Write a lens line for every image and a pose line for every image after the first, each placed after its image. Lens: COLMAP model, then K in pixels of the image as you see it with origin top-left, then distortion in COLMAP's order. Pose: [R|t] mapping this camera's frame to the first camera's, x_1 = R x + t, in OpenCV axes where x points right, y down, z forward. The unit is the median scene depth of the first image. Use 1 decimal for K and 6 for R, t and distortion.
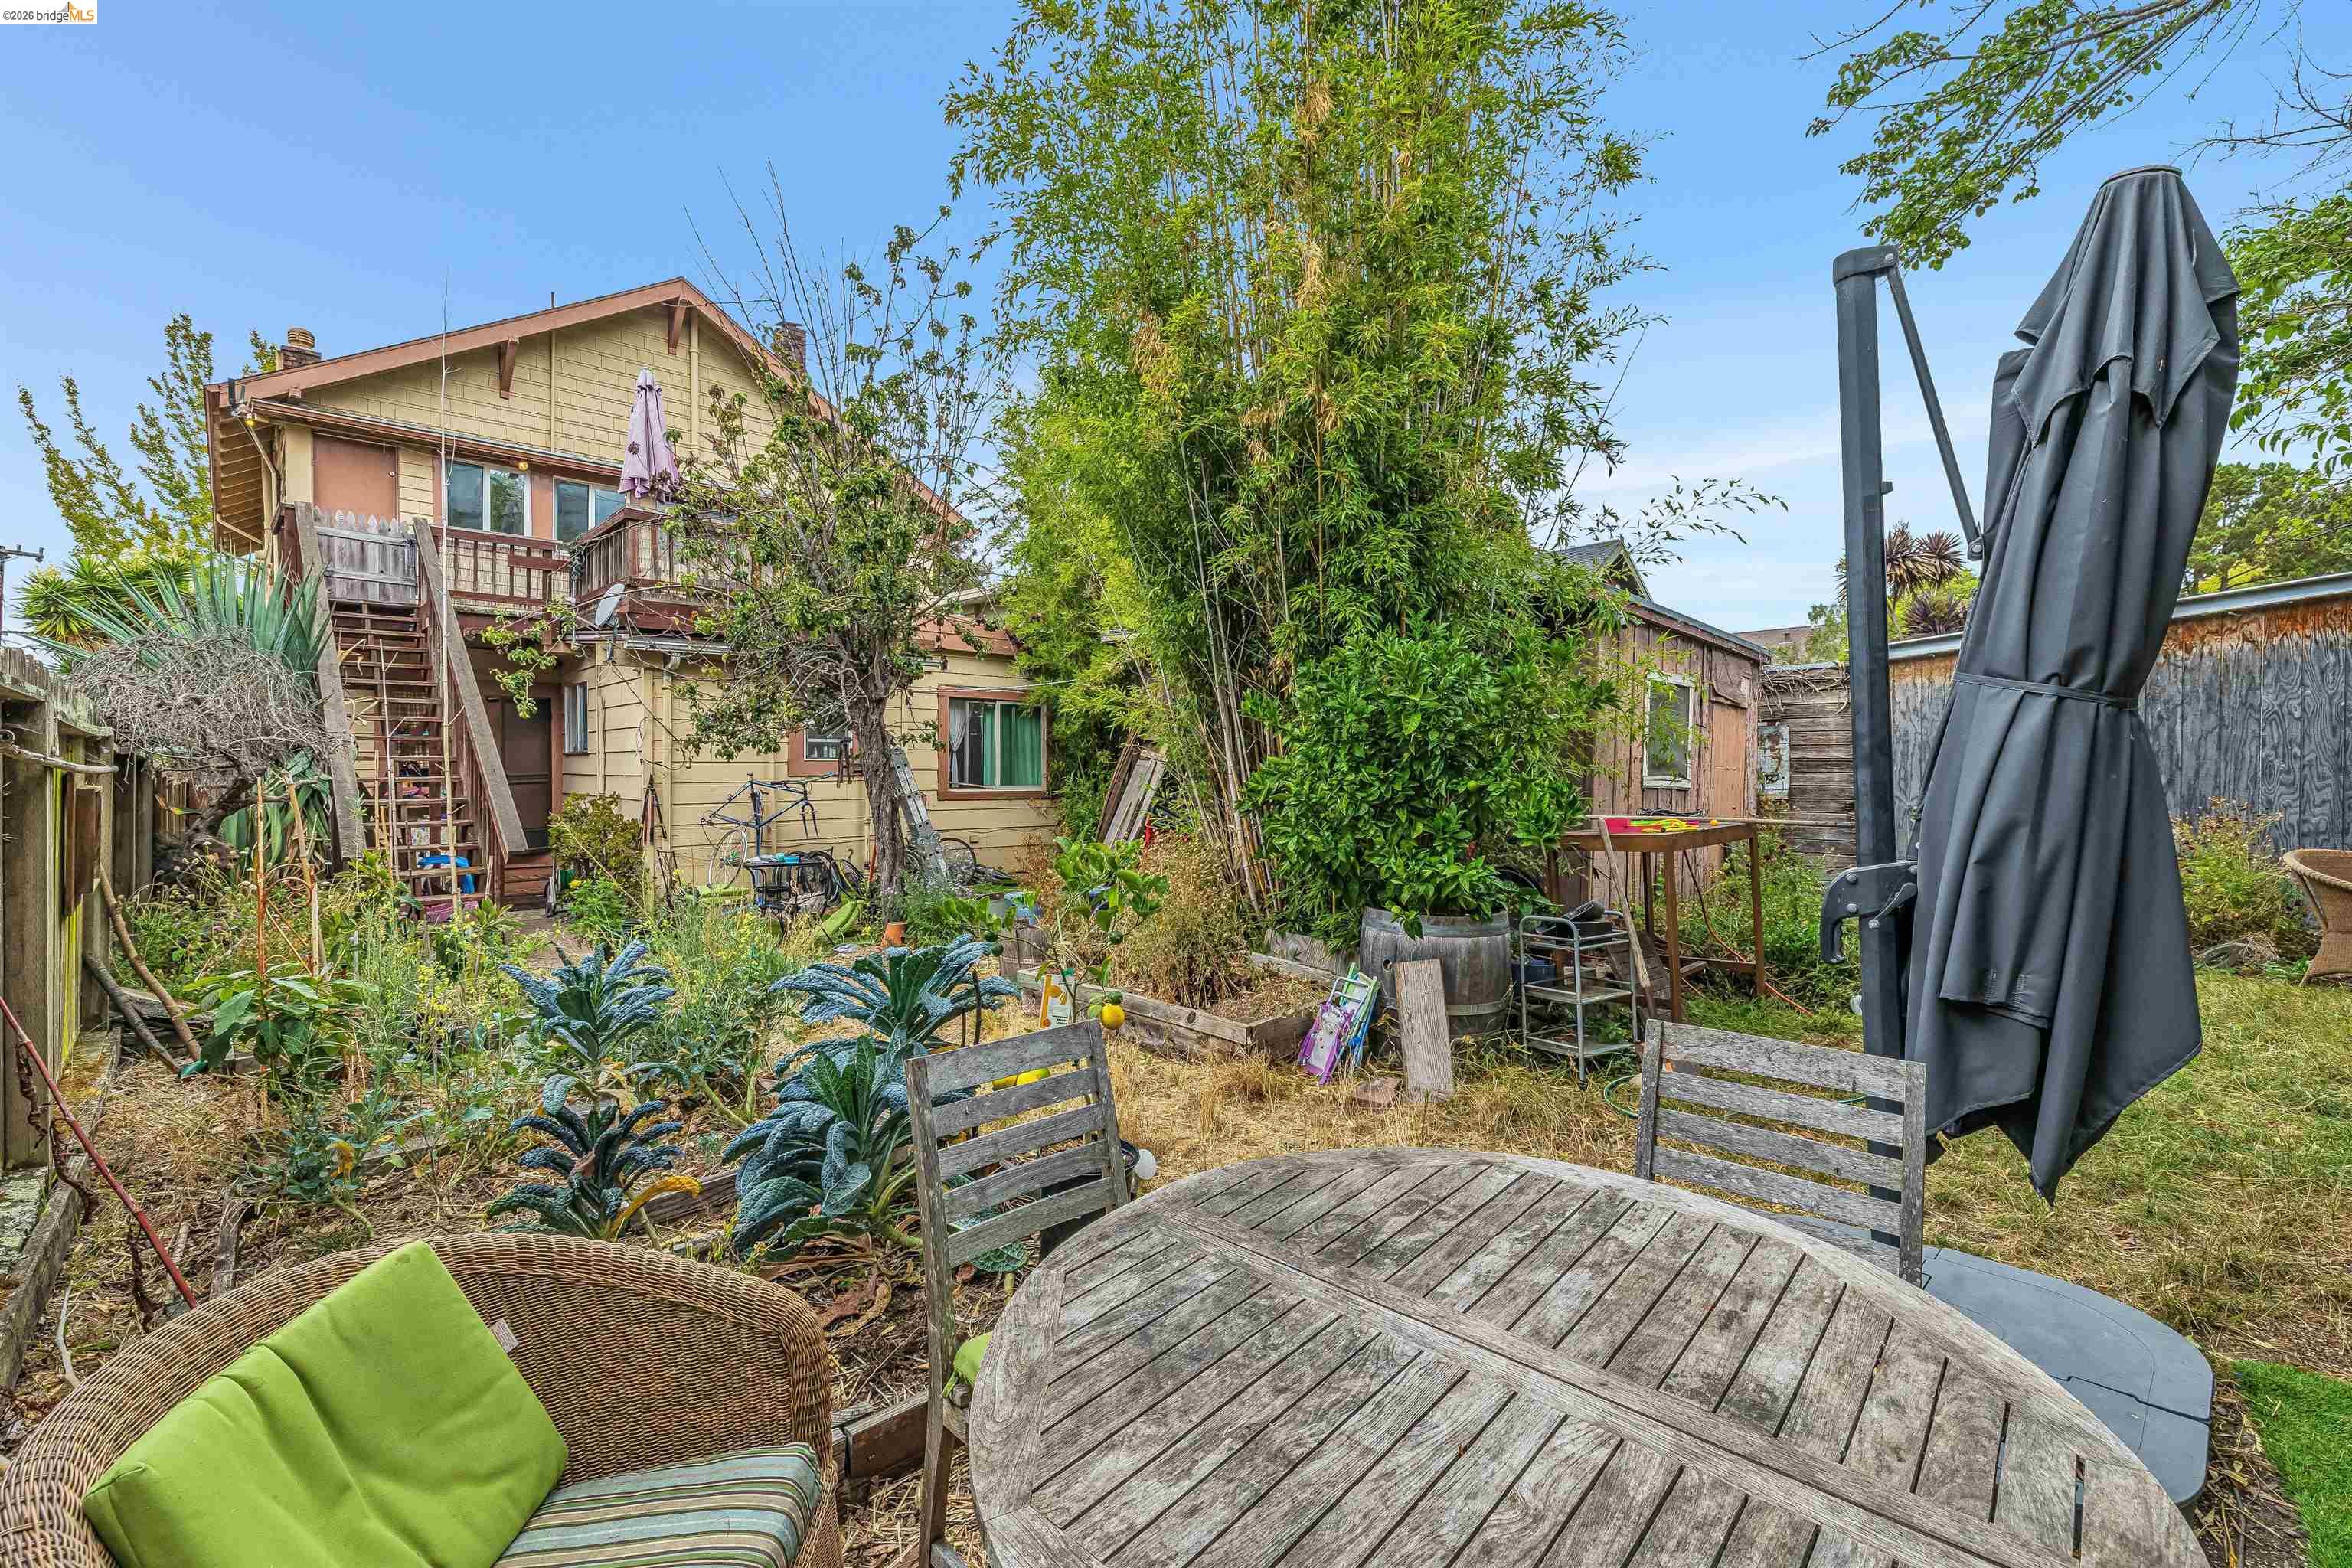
lens RADIAL K [[985.8, 0, 1173.8], [0, 985.8, 790.7], [0, 0, 1]] dist [-0.001844, -0.000313]
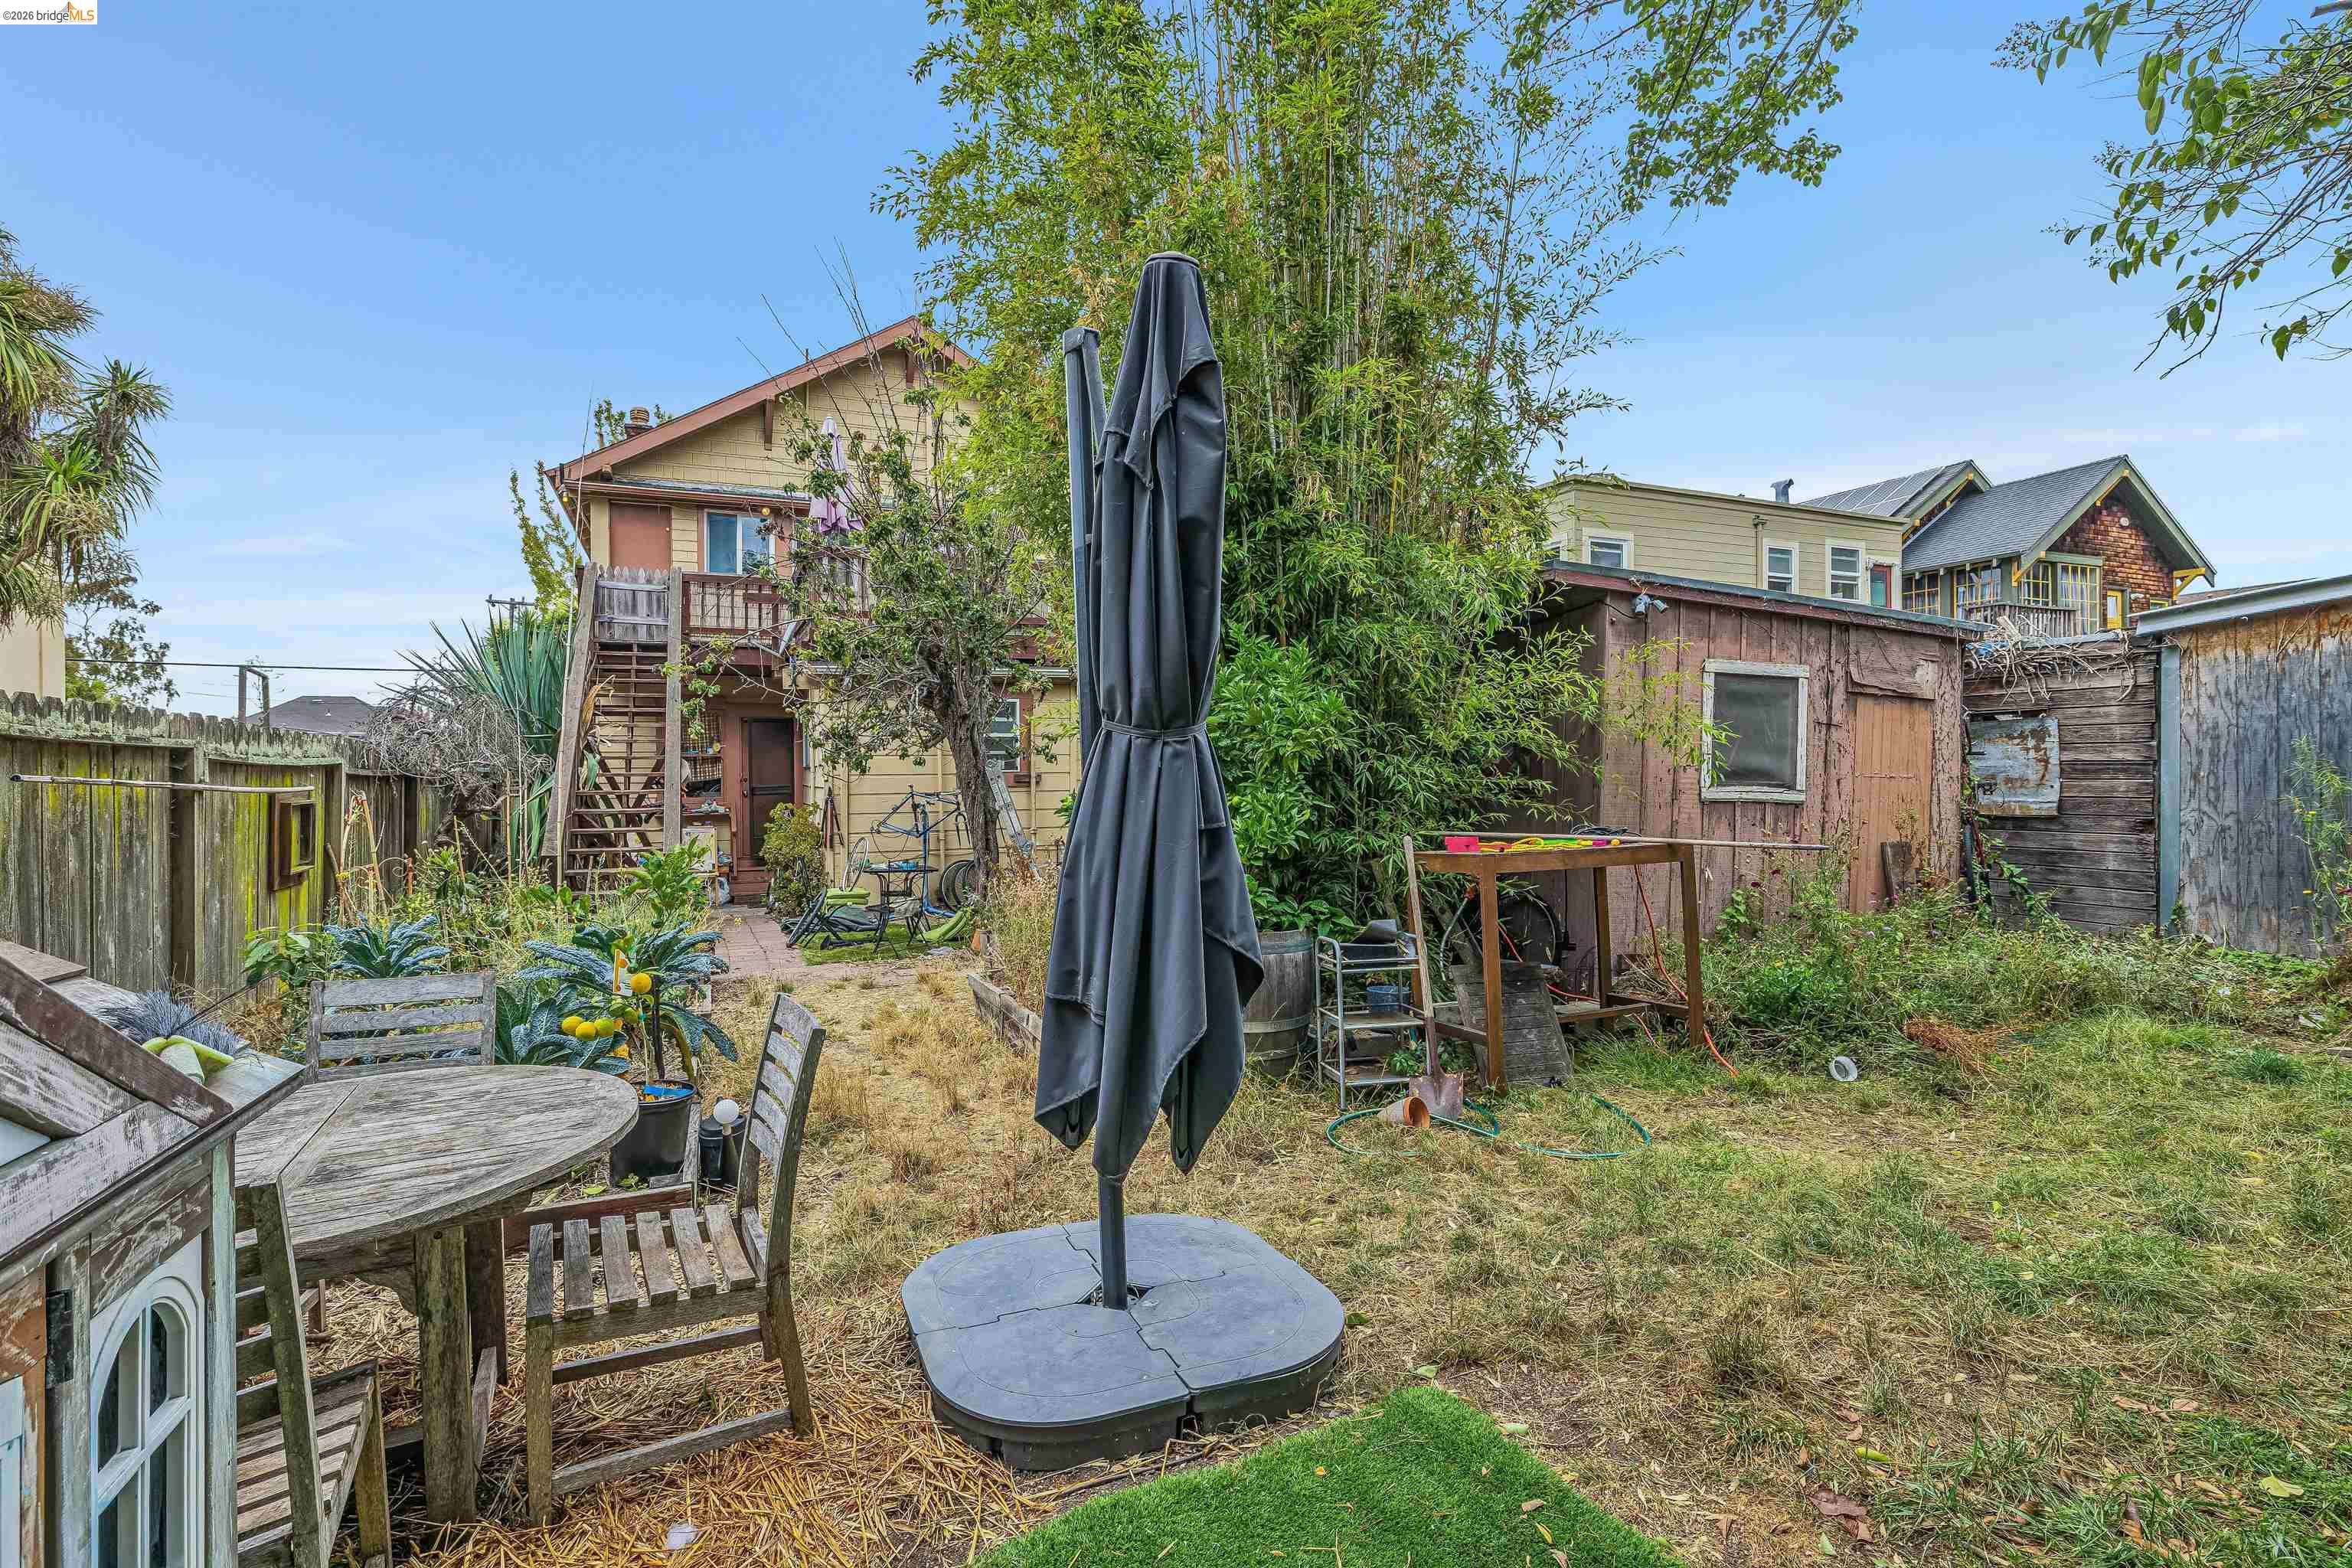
lens RADIAL K [[1113.1, 0, 1176.0], [0, 1113.1, 784.0], [0, 0, 1]] dist [-0.003299, -0.000772]
pose [[0.939135, -0.004273, -0.343521, 0.277447], [-0.000503, 0.999904, -0.013814, -0.003114], [0.343547, 0.013146, 0.939043, -0.032736]]
